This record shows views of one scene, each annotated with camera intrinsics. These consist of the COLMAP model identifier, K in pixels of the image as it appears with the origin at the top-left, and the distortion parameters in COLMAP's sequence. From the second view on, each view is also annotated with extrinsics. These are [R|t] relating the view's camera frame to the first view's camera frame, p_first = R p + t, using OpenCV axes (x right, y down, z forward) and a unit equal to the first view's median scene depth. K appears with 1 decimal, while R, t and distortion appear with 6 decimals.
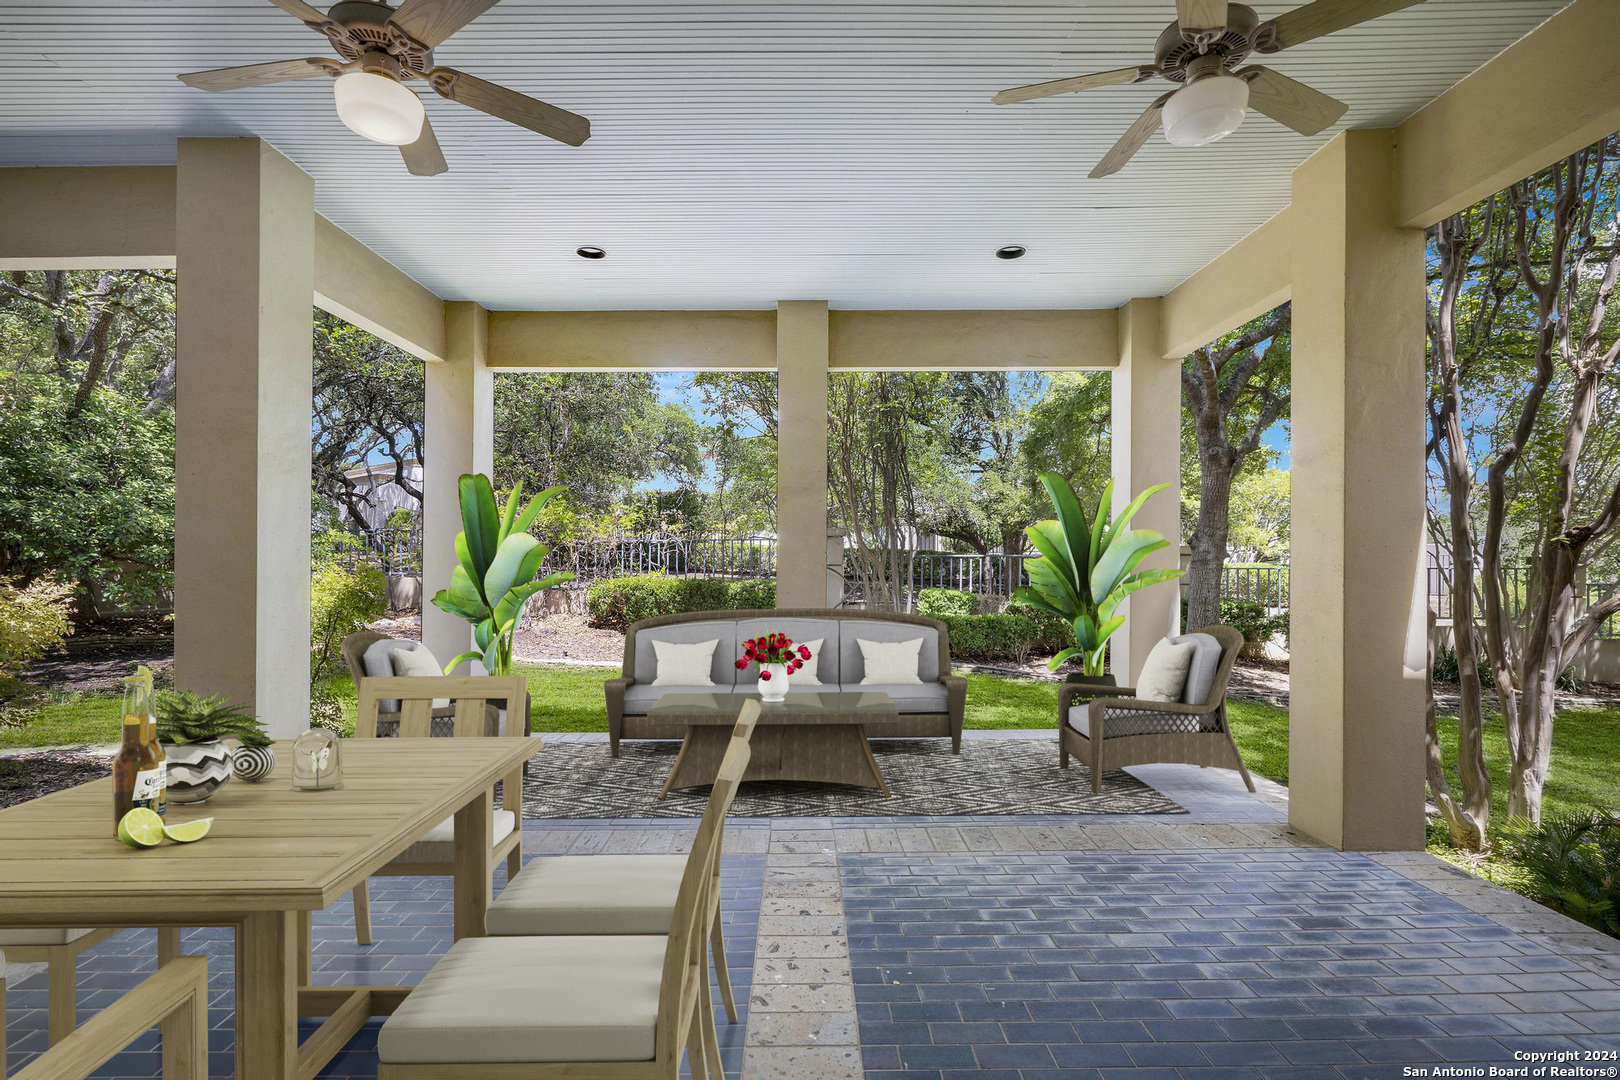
lens RADIAL K [[760.7, 0, 810.5], [0, 760.7, 556.4], [0, 0, 1]] dist [-0.000140, -0.000039]
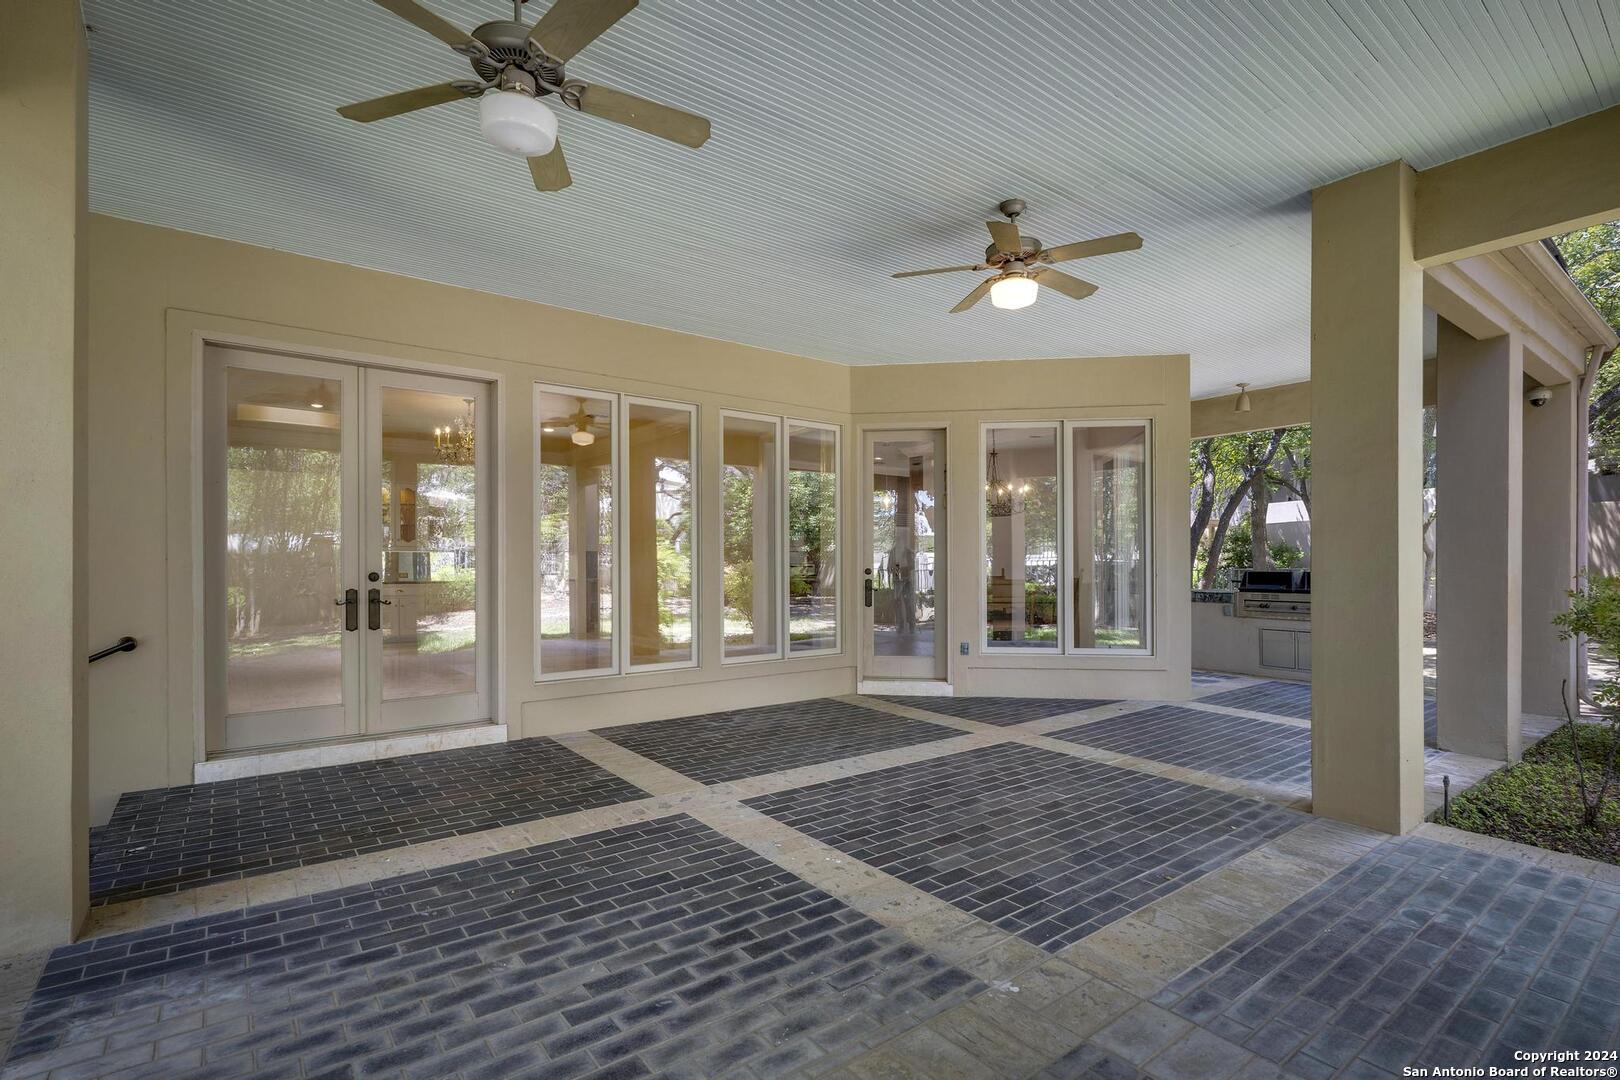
lens RADIAL K [[760.7, 0, 810.5], [0, 760.7, 556.4], [0, 0, 1]] dist [-0.000140, -0.000039]
pose [[-0.799357, -0.002694, -0.600850, 0.737485], [0.001509, 0.999978, -0.006491, 0.011186], [0.600854, -0.006095, -0.799335, 1.856596]]
